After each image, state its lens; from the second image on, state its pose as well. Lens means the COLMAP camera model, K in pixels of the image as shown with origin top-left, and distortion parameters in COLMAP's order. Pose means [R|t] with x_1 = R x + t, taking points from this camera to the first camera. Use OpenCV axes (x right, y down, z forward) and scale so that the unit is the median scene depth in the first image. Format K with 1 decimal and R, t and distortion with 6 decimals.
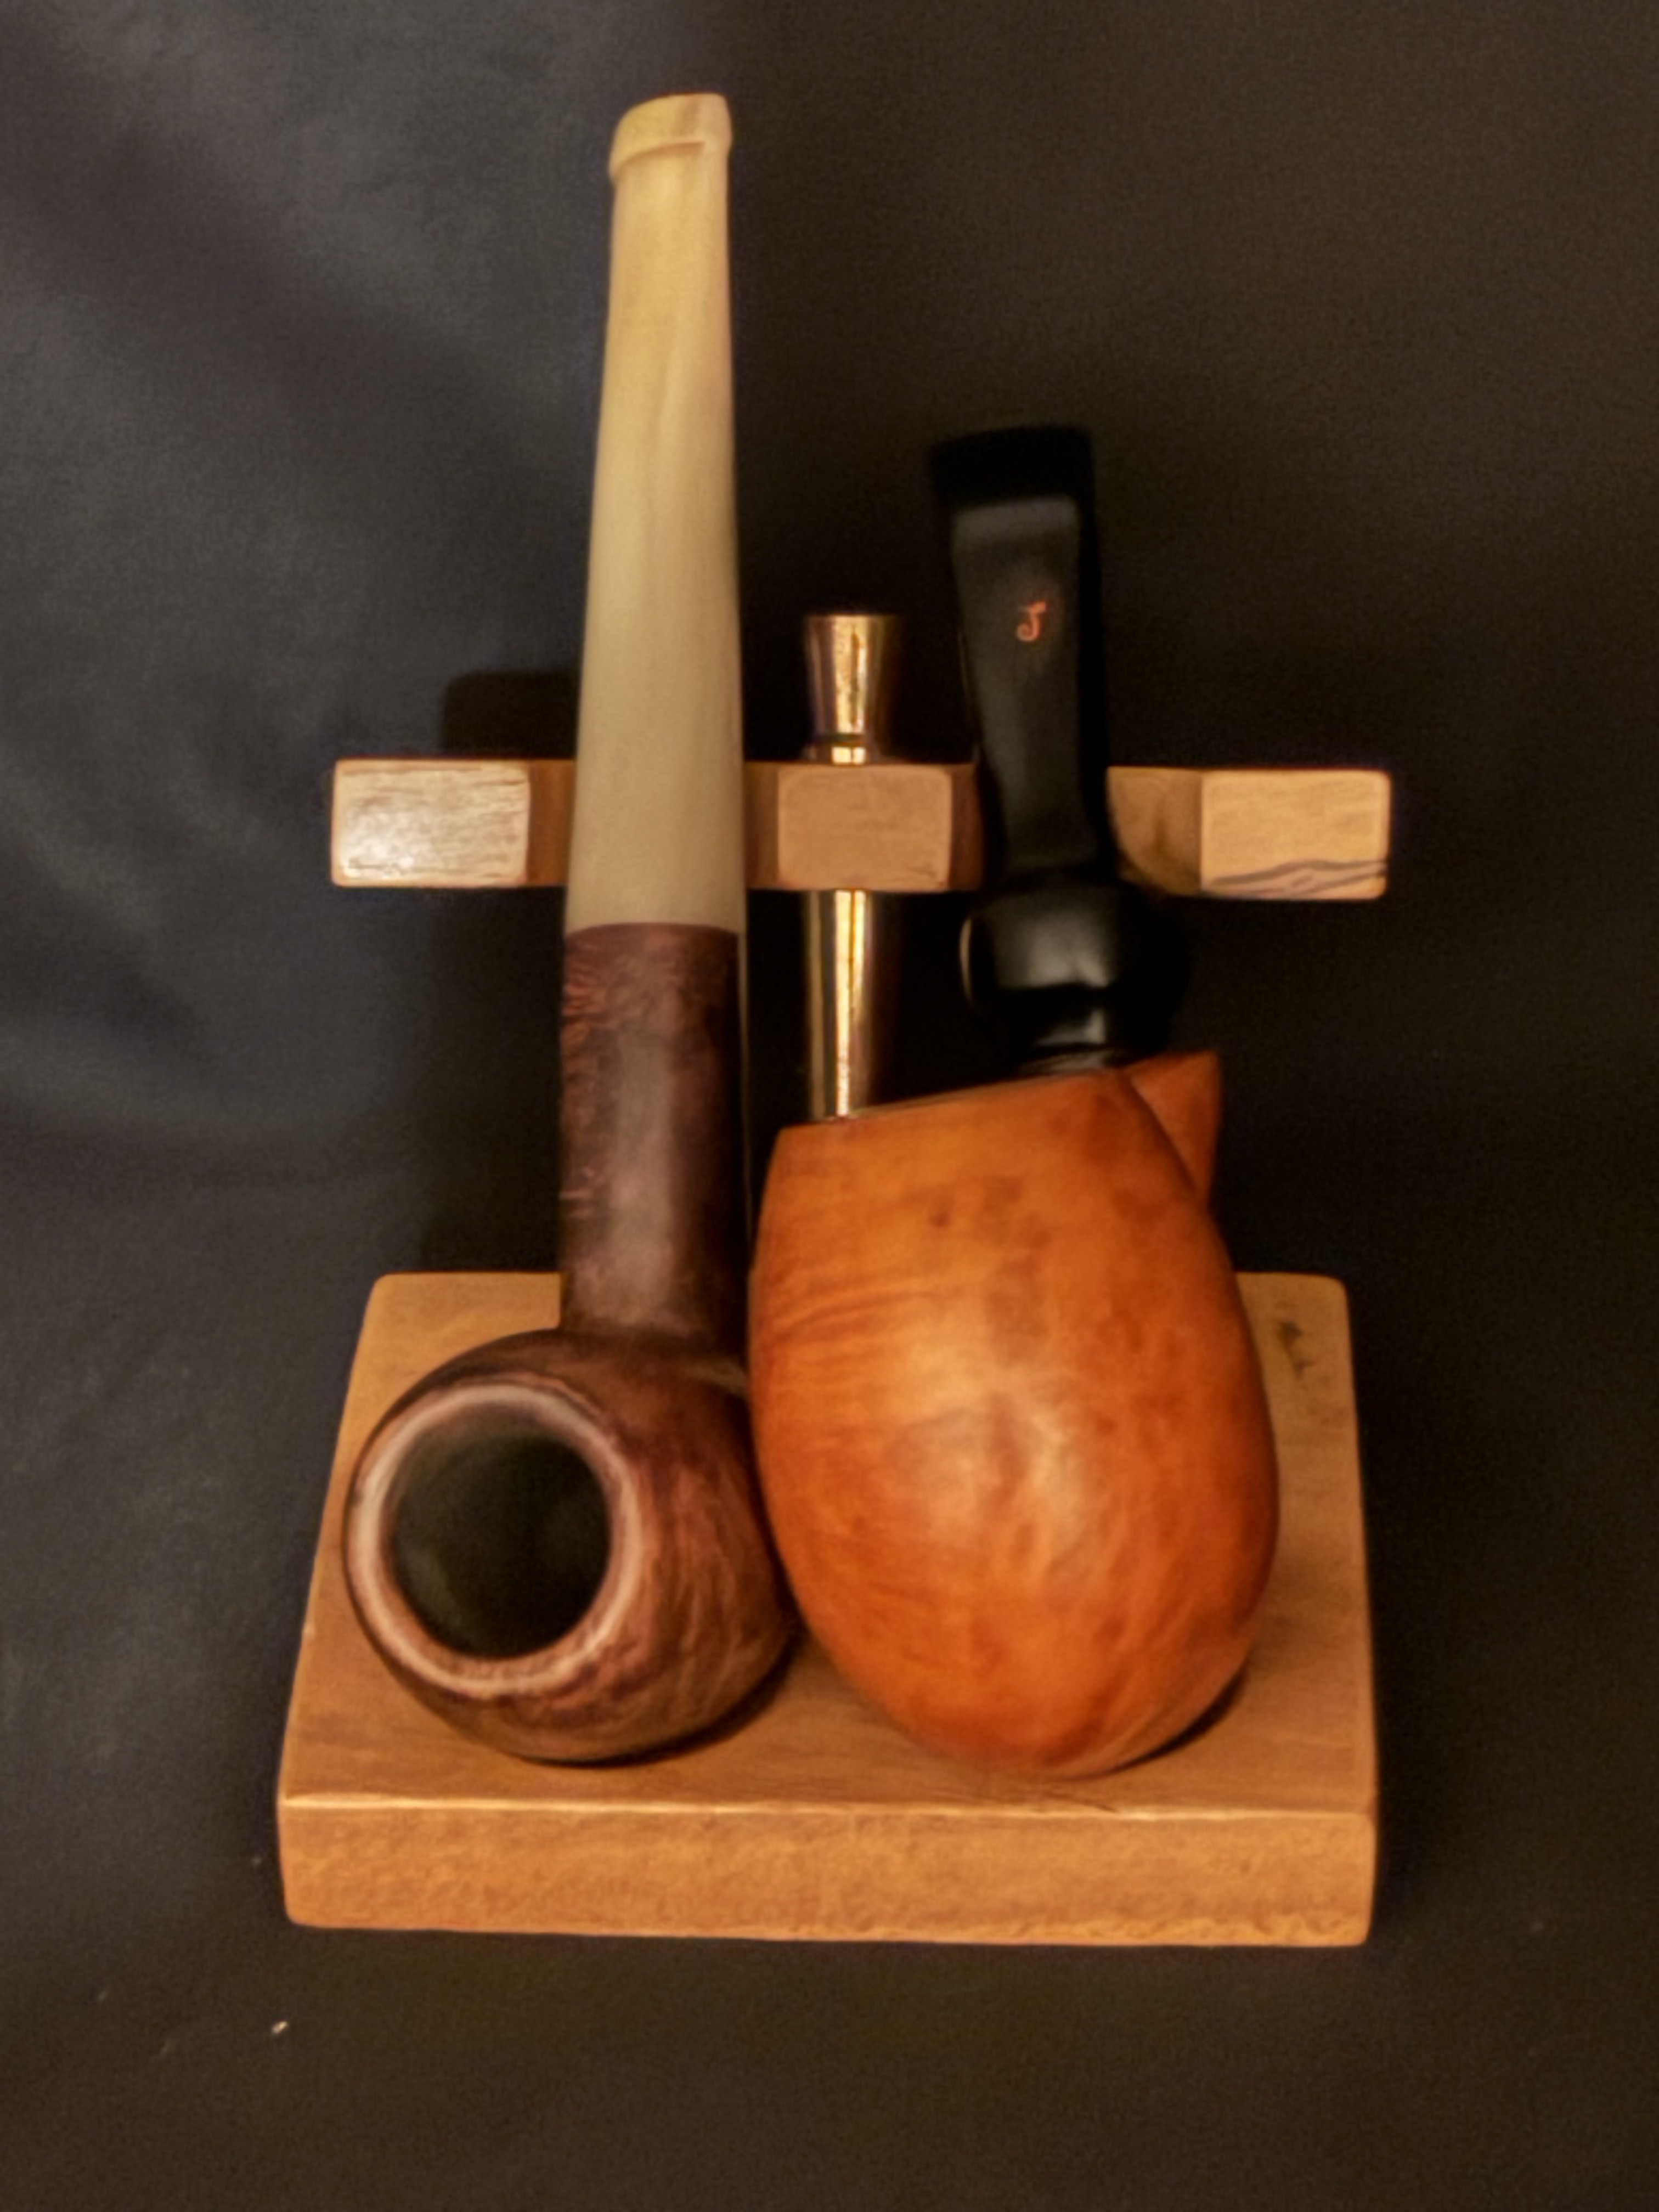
lens RADIAL K [[5995.0, 0, 829.5], [0, 5995.0, 1106.0], [0, 0, 1]] dist [-0.043597, -0.159348]
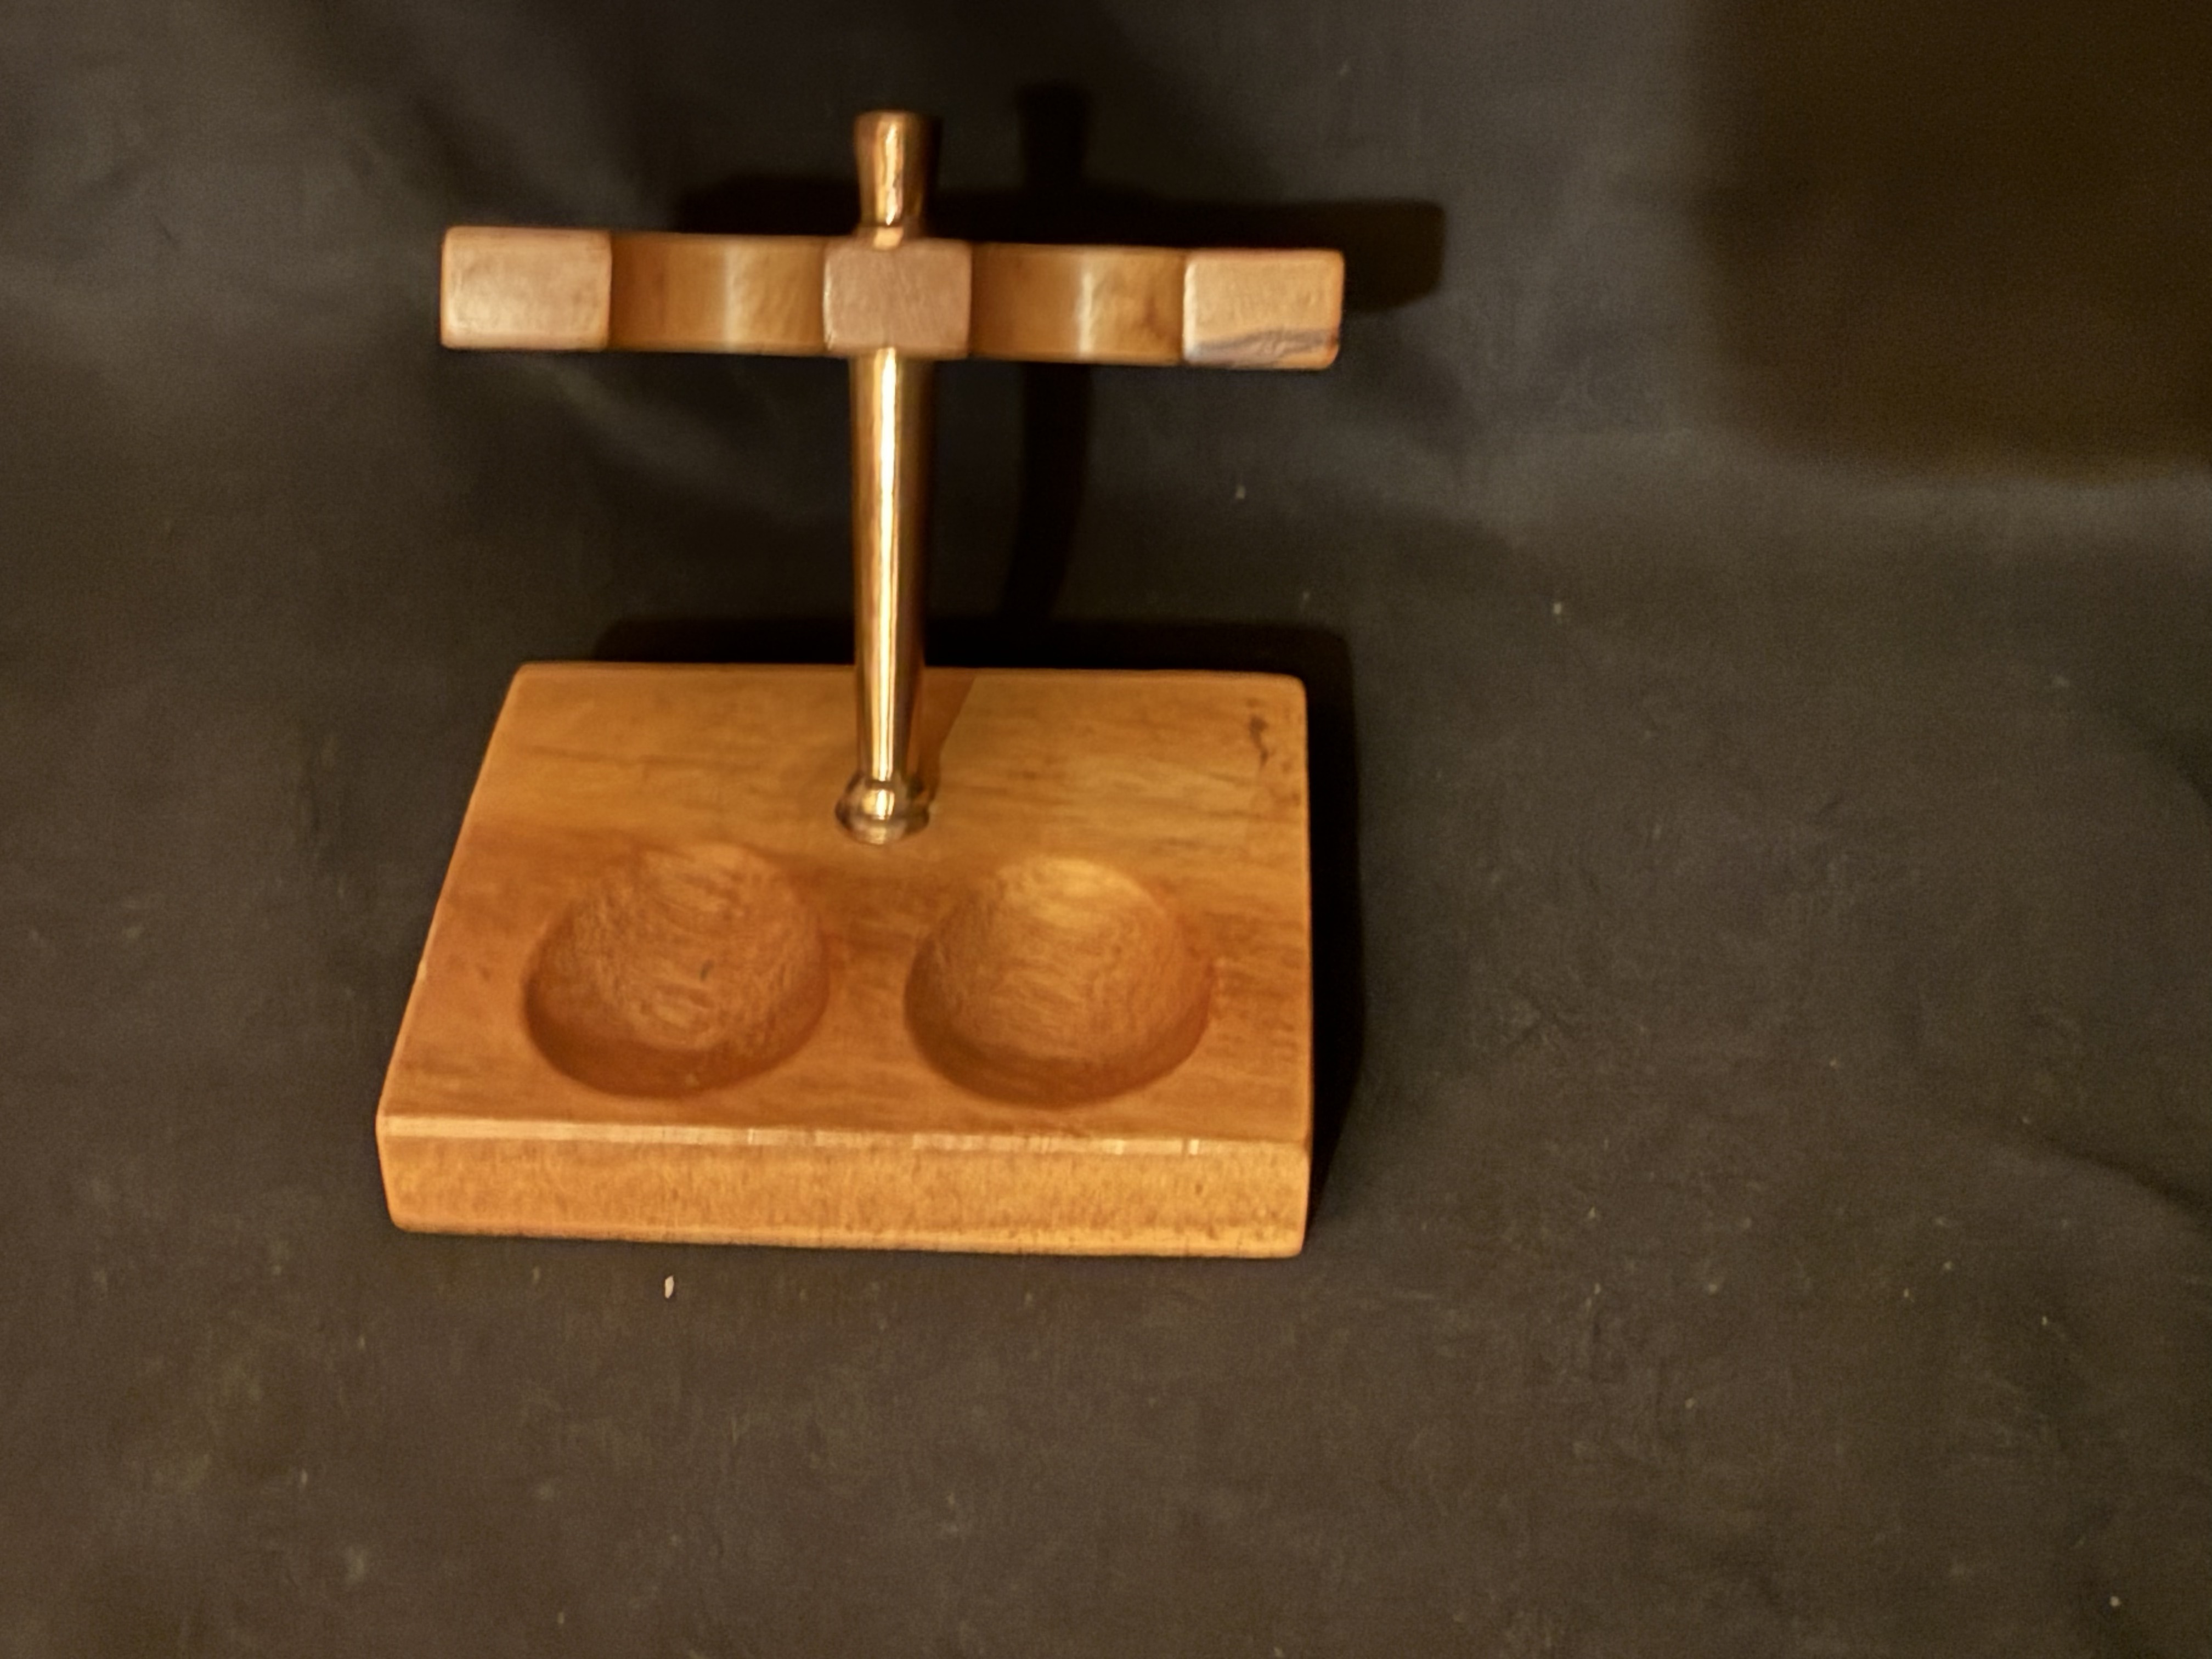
lens RADIAL K [[3560.3, 0, 1106.0], [0, 3560.3, 829.5], [0, 0, 1]] dist [0.102307, 0.029334]
pose [[0.999871, 0.012623, 0.009963, 0.042979], [-0.013444, 0.996101, 0.087184, -0.004461], [-0.008824, -0.087307, 0.996142, 0.304437]]
